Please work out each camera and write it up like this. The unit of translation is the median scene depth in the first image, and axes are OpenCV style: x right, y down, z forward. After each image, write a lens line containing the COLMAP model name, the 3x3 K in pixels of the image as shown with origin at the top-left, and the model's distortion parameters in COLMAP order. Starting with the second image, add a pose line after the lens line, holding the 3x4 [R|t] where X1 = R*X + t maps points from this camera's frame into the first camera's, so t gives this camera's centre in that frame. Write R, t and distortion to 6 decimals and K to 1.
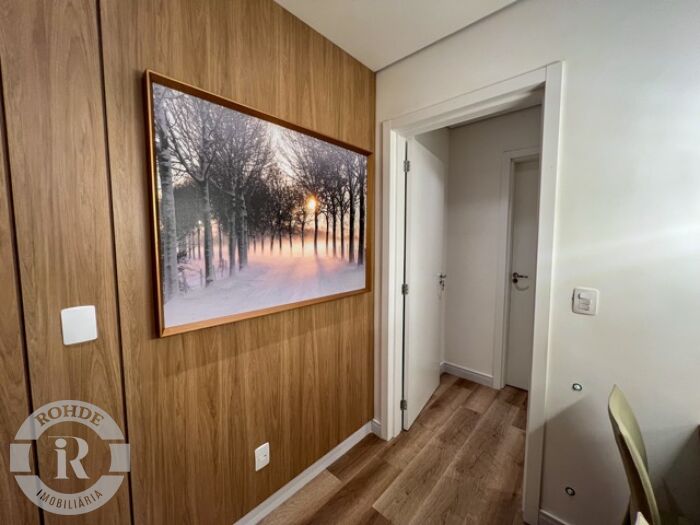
lens RADIAL K [[277.6, 0, 349.5], [0, 277.6, 260.7], [0, 0, 1]] dist [-0.000632, 0.000157]
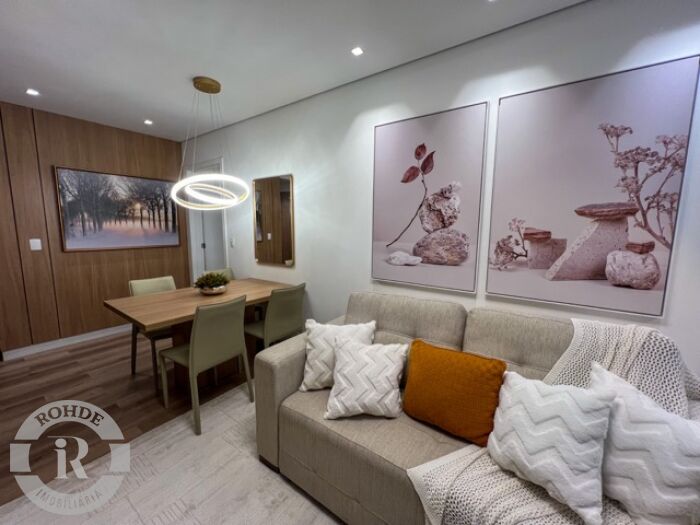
lens RADIAL K [[277.6, 0, 349.5], [0, 277.6, 261.5], [0, 0, 1]] dist [-0.000632, 0.000157]
pose [[0.991219, 0.000867, 0.132225, 1.529207], [-0.008727, 0.998227, 0.058876, 0.133278], [-0.131940, -0.059513, 0.989470, -1.846376]]
